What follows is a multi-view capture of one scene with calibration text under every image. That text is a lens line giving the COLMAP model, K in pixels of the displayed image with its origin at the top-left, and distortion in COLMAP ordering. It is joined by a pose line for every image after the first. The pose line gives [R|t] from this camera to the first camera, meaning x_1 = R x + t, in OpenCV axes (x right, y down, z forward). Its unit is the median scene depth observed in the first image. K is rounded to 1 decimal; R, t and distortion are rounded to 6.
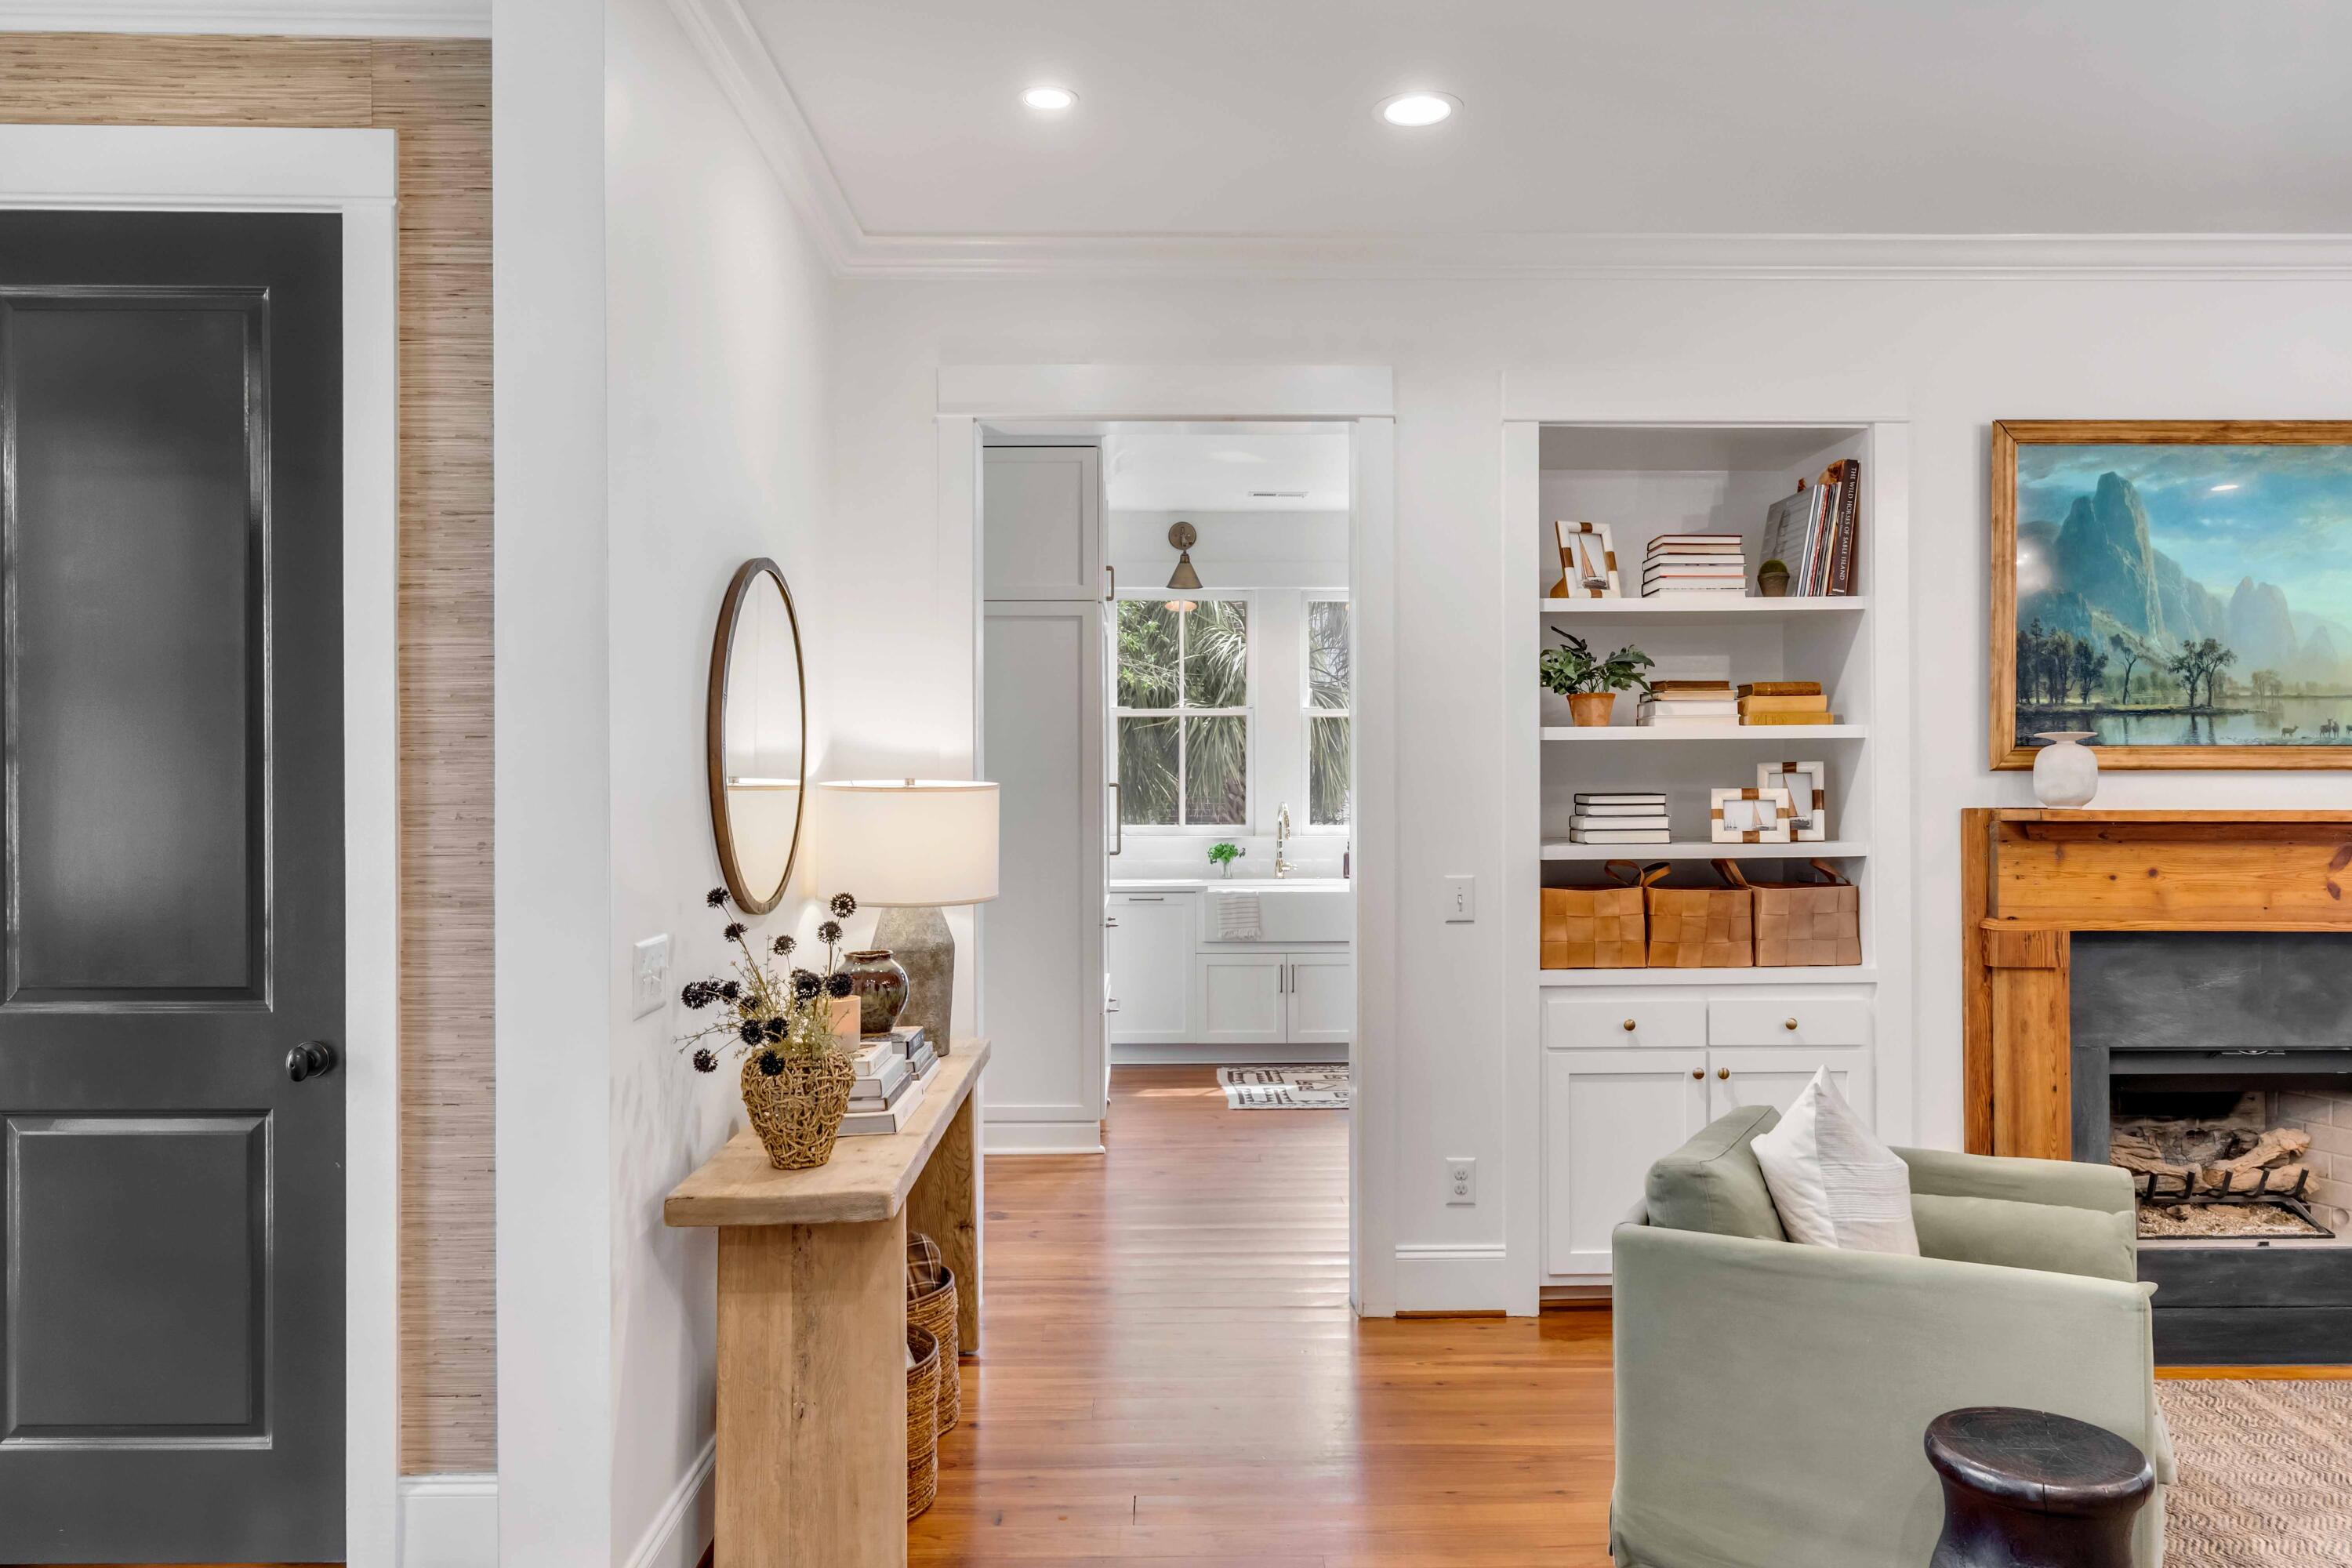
lens RADIAL K [[1073.9, 0, 1180.3], [0, 1073.9, 789.6], [0, 0, 1]] dist [-0.005123, -0.000070]
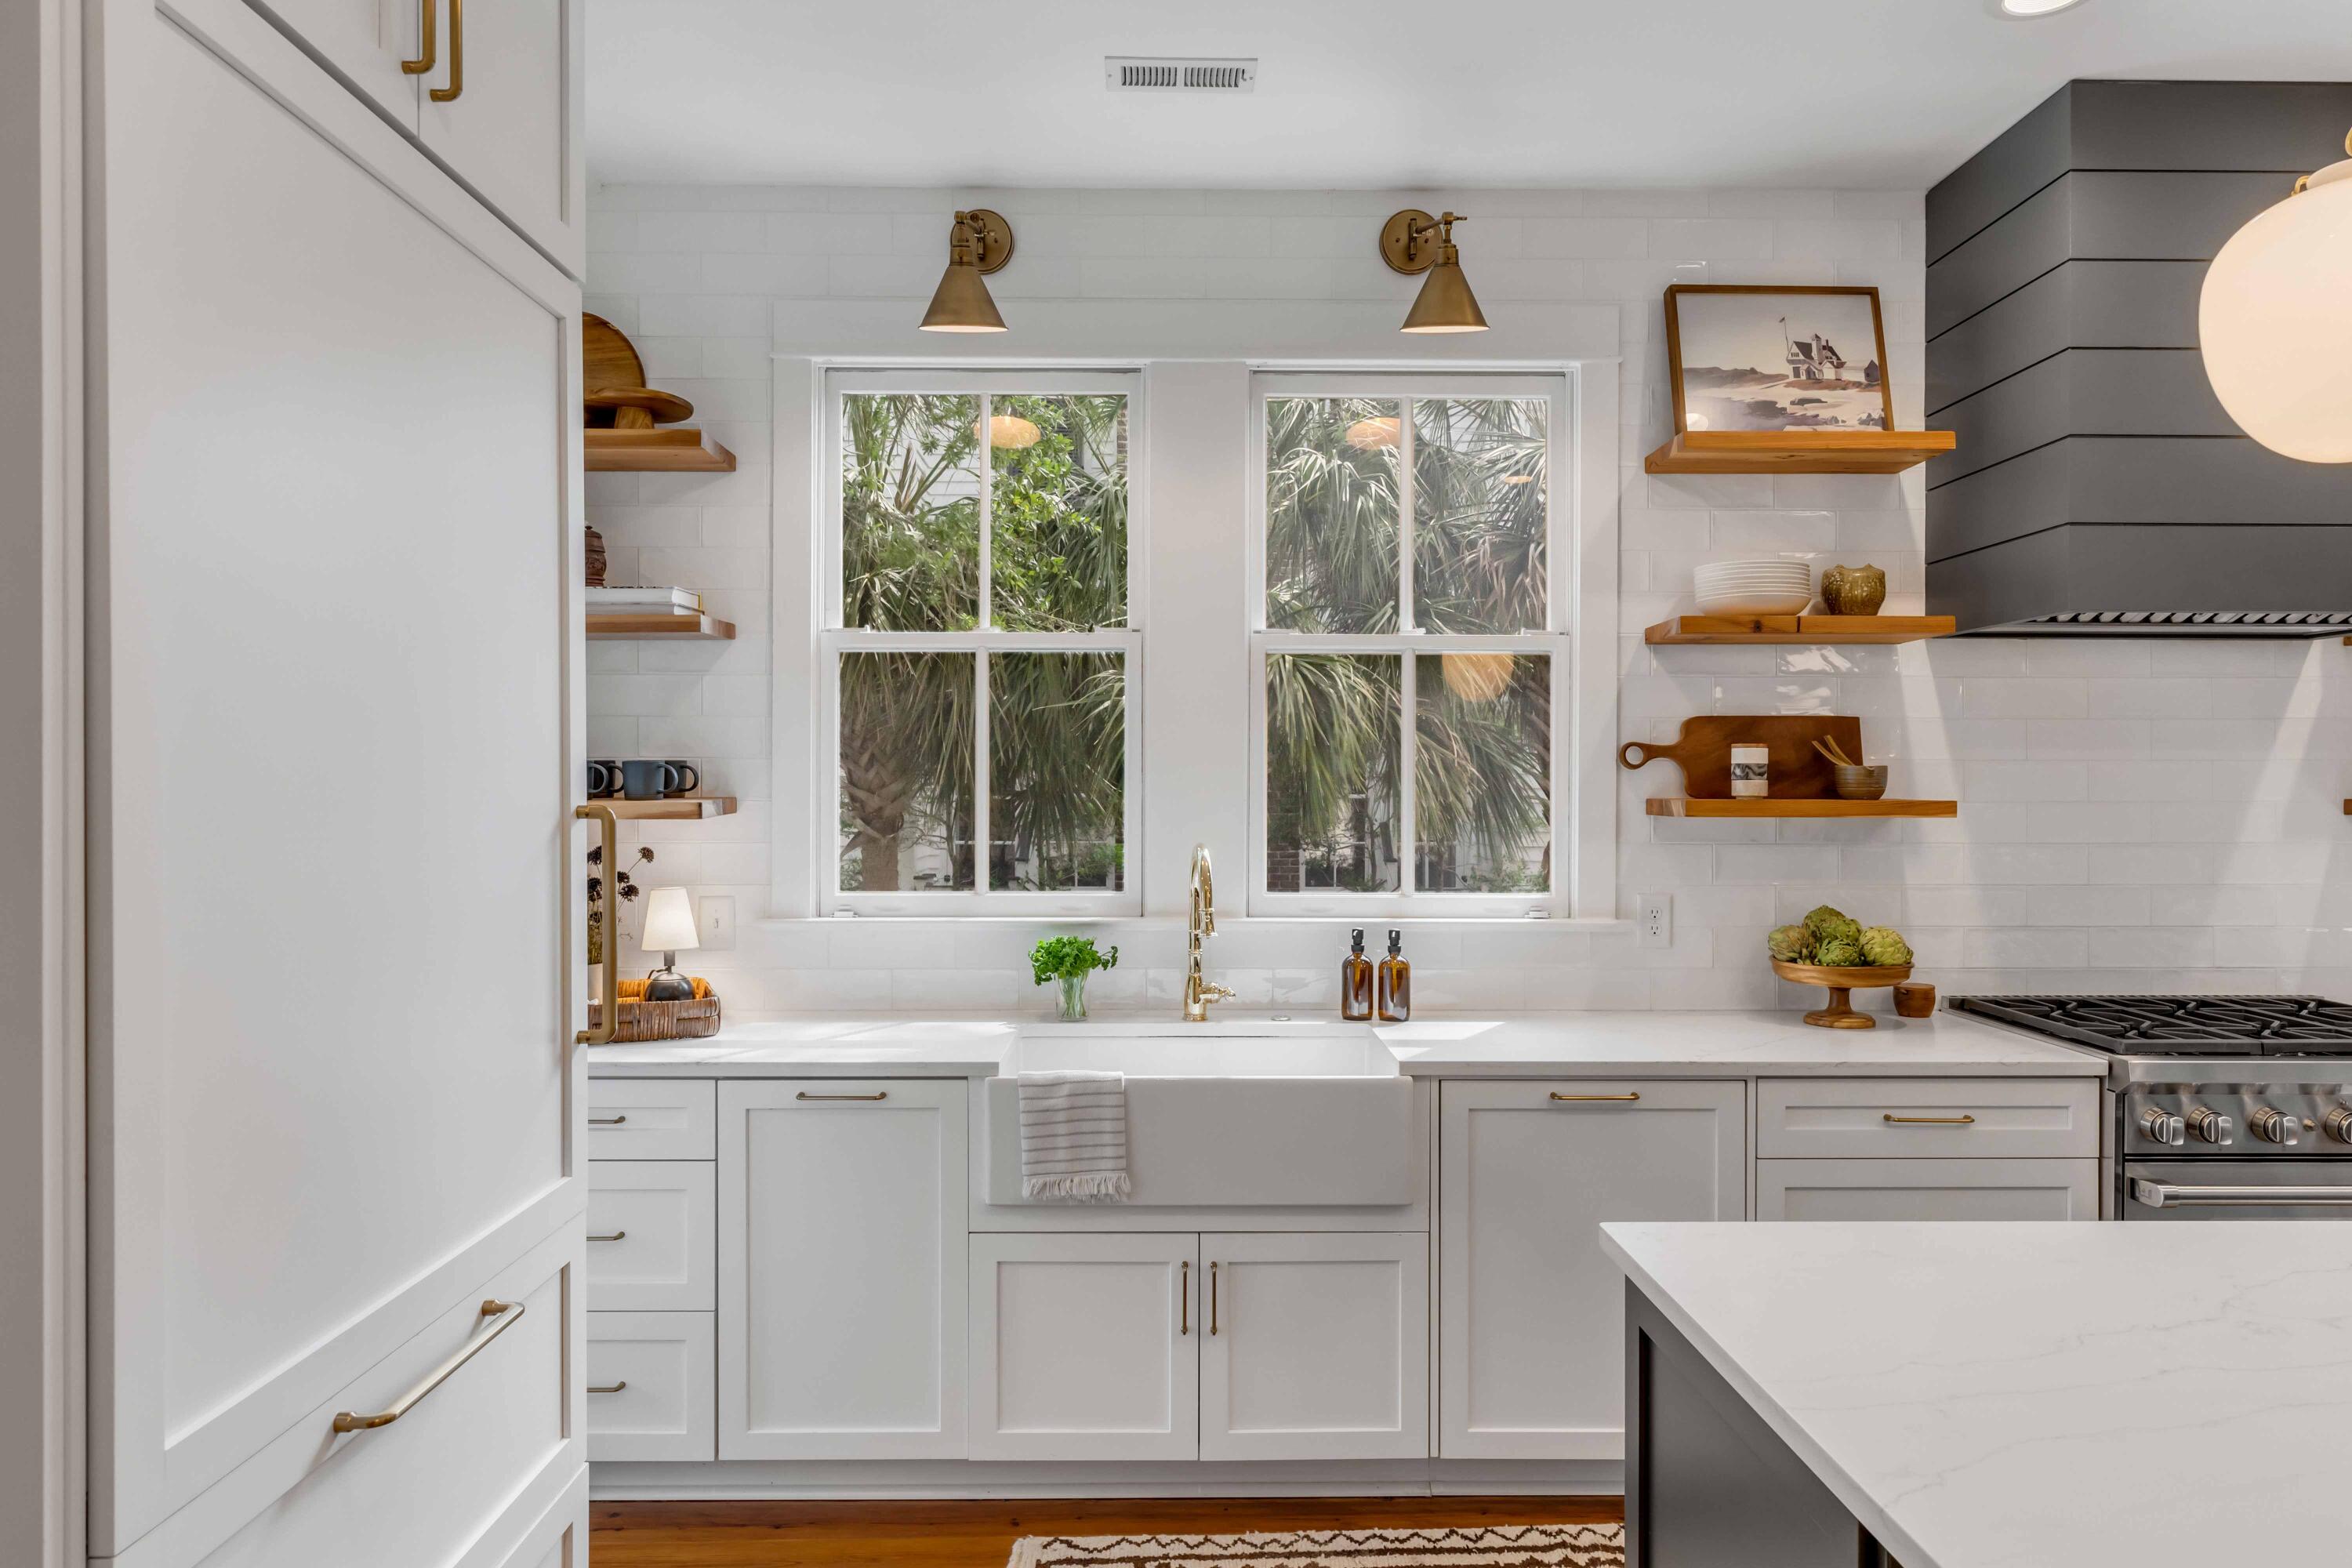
lens RADIAL K [[1073.9, 0, 1174.0], [0, 1073.9, 776.7], [0, 0, 1]] dist [-0.005123, -0.000070]
pose [[0.999990, 0.004260, 0.001313, 0.082647], [-0.004257, 0.999989, -0.002123, -0.013989], [-0.001322, 0.002118, 0.999997, 0.564798]]
